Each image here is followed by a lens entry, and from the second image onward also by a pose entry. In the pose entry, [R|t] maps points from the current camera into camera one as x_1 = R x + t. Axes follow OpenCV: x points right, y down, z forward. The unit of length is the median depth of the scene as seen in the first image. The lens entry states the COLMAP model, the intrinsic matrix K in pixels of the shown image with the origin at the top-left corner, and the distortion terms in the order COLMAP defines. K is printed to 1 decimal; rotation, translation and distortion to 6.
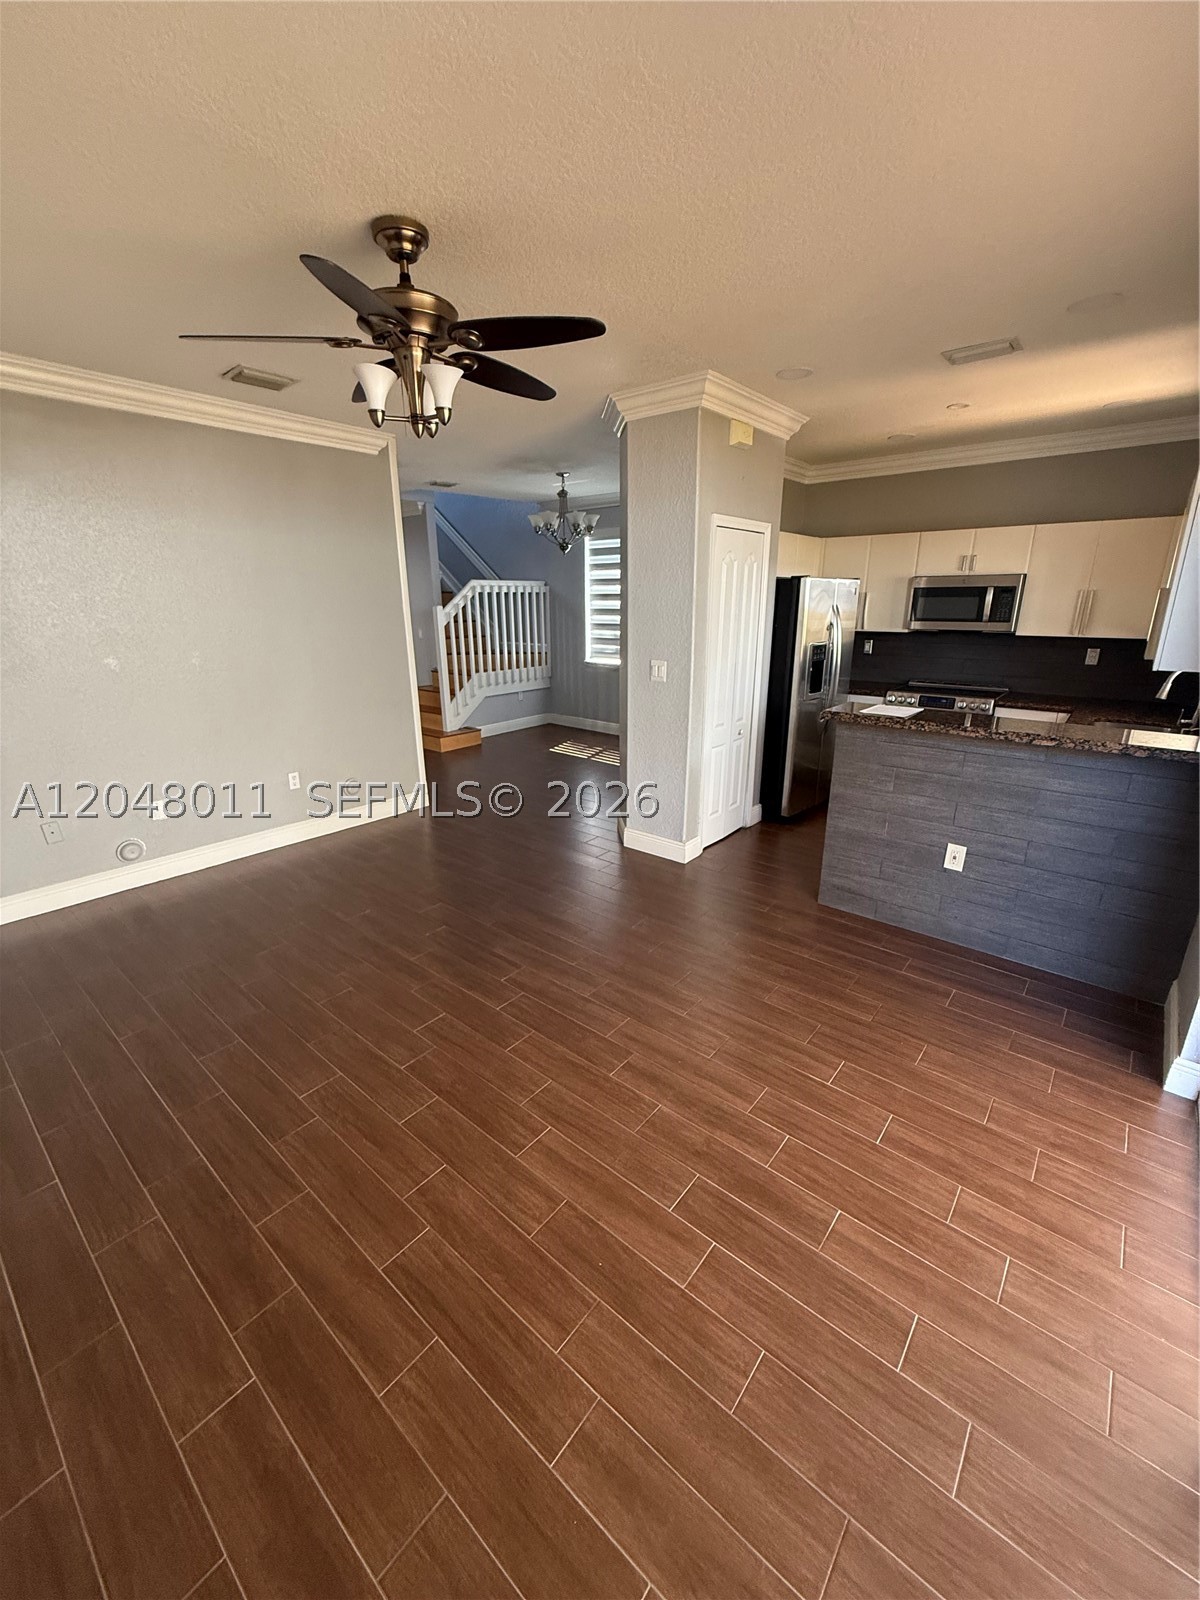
lens RADIAL K [[638.9, 0, 600.4], [0, 638.9, 800.8], [0, 0, 1]] dist [0.002340, -0.000253]
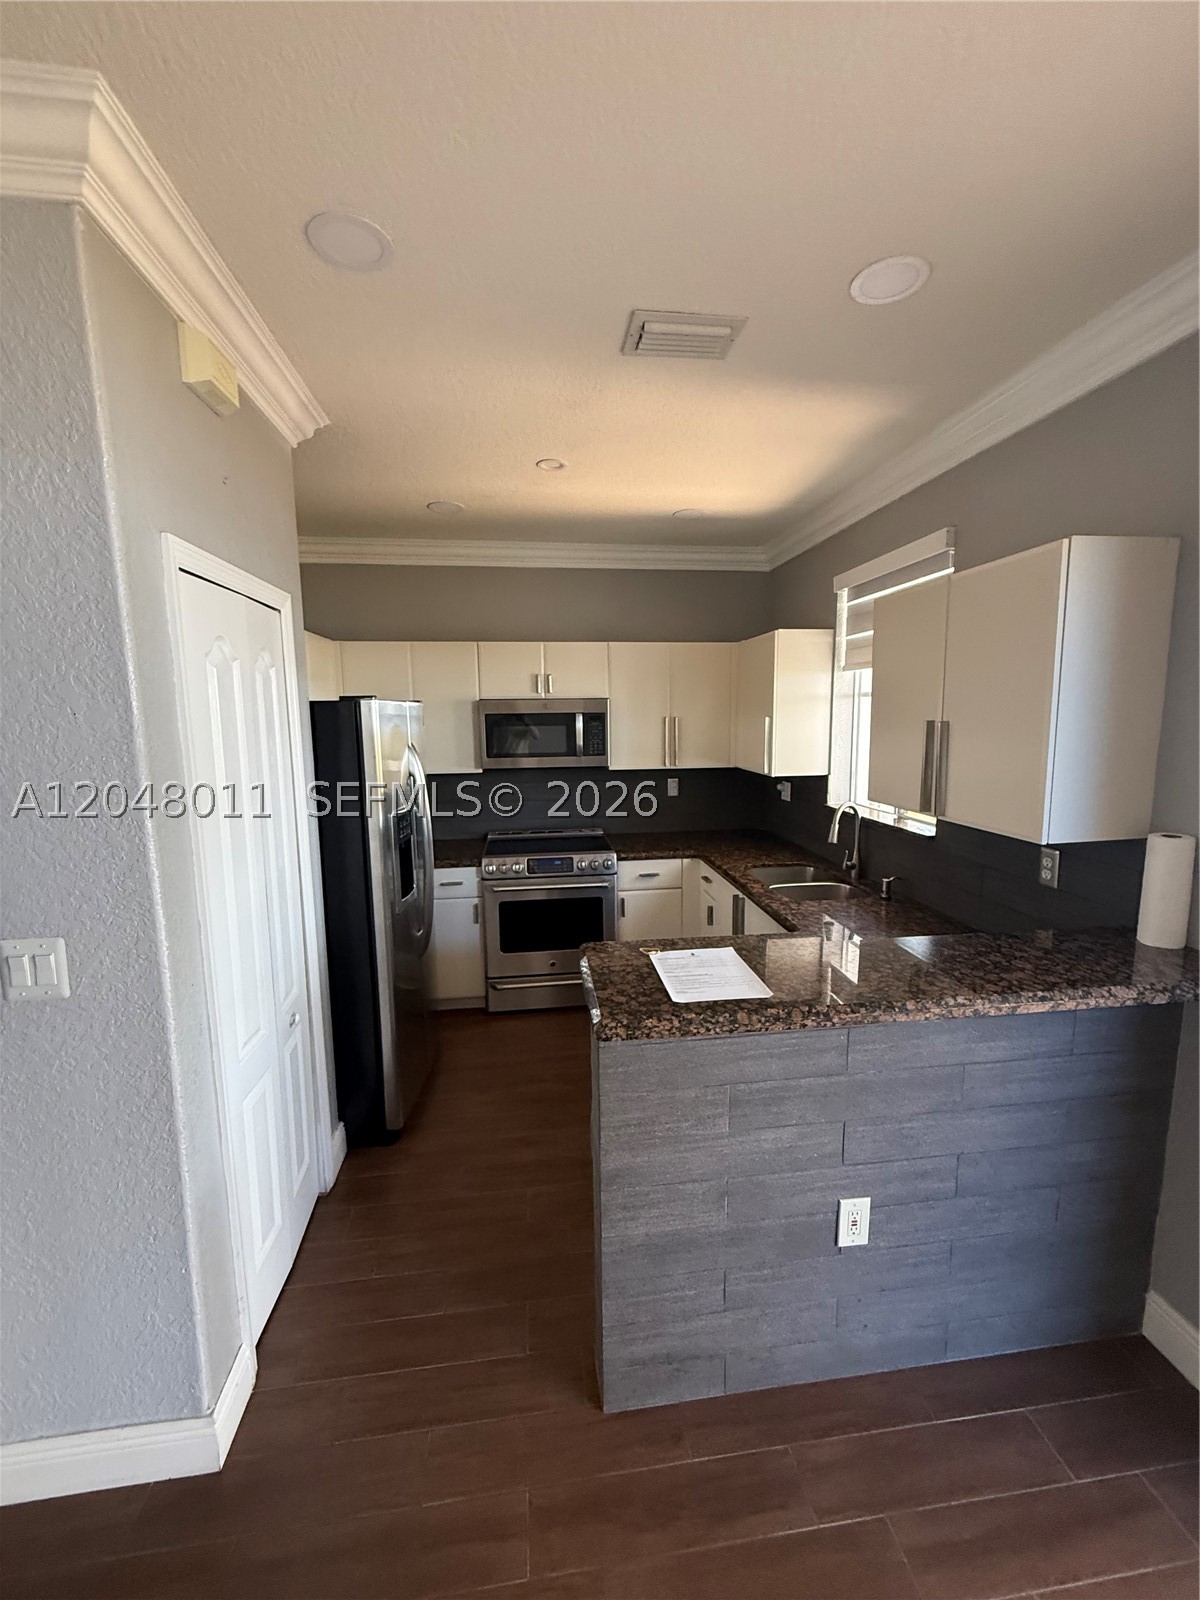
lens RADIAL K [[638.9, 0, 605.6], [0, 638.9, 796.7], [0, 0, 1]] dist [0.002340, -0.000253]
pose [[0.680412, -0.101524, 0.725764, 0.061081], [0.231636, 0.969378, -0.081558, -0.196458], [-0.695259, 0.223606, 0.683092, 0.559280]]
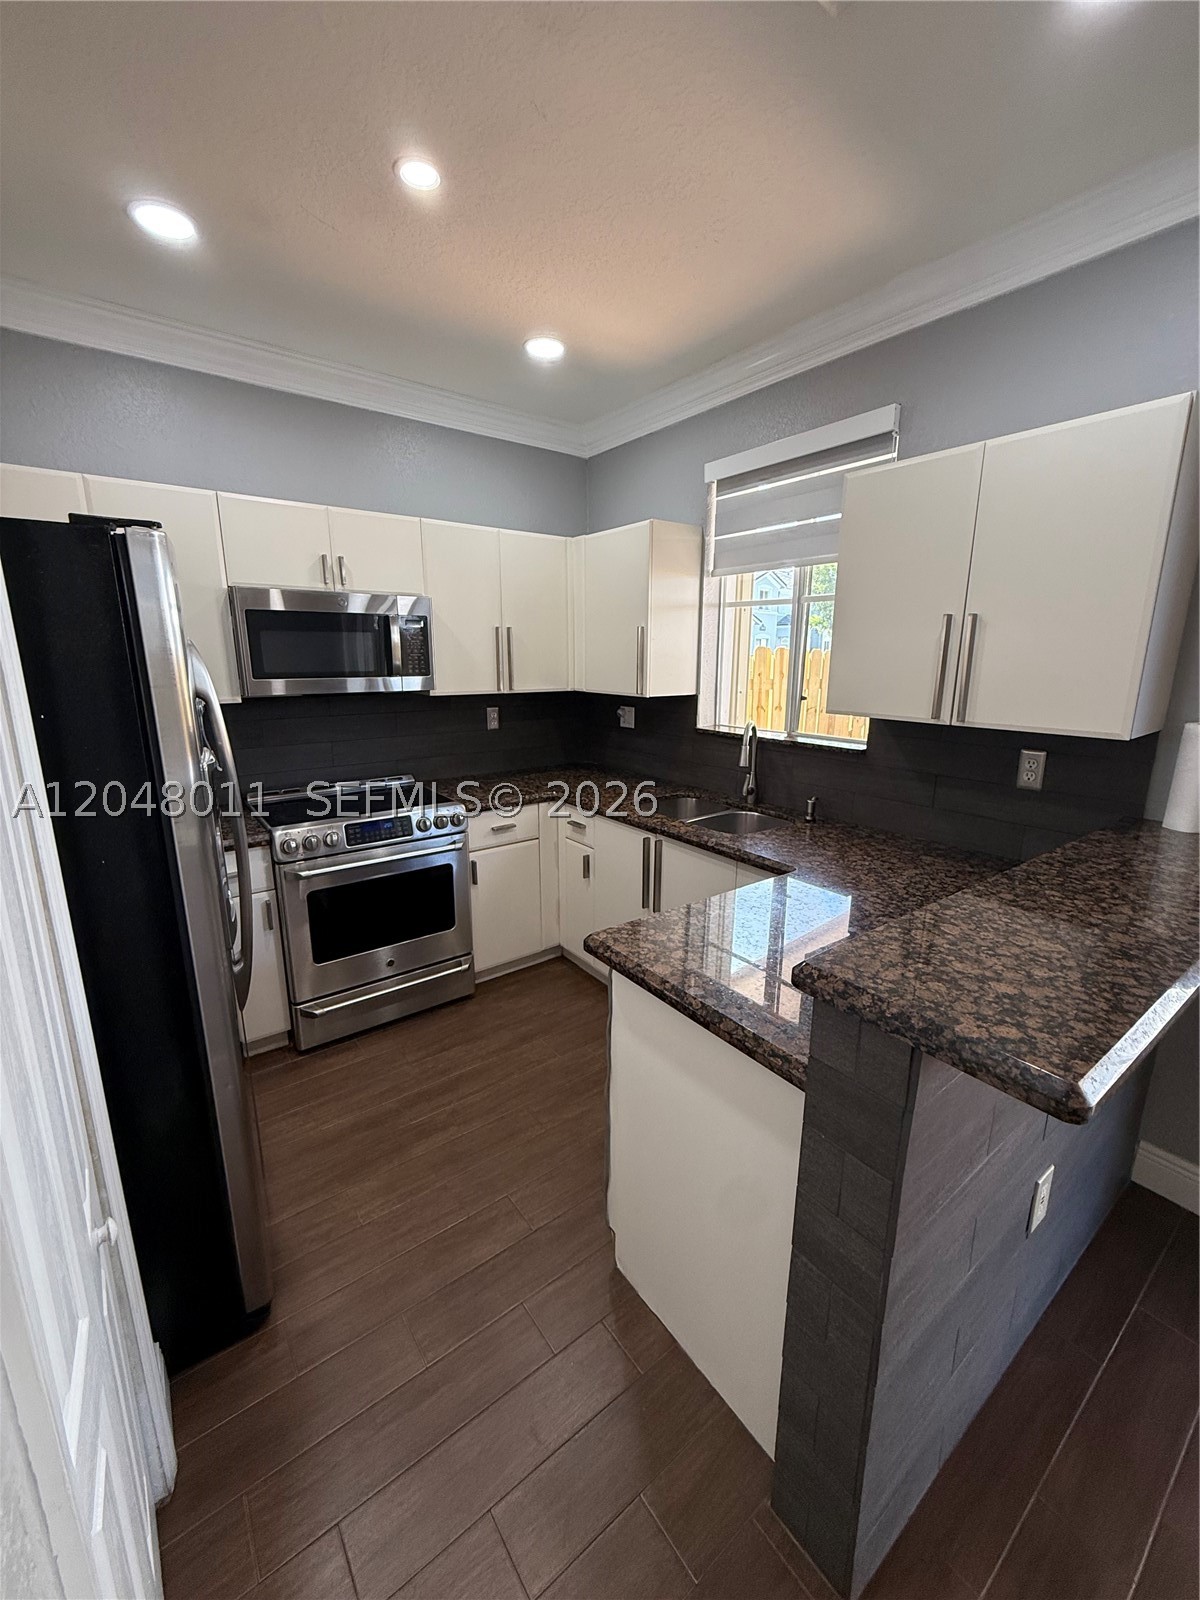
lens RADIAL K [[638.9, 0, 601.9], [0, 638.9, 797.2], [0, 0, 1]] dist [0.002340, -0.000253]
pose [[0.229307, -0.212734, 0.949823, 0.102445], [0.289904, 0.946464, 0.141993, -0.252936], [-0.929179, 0.242797, 0.278703, 0.863767]]
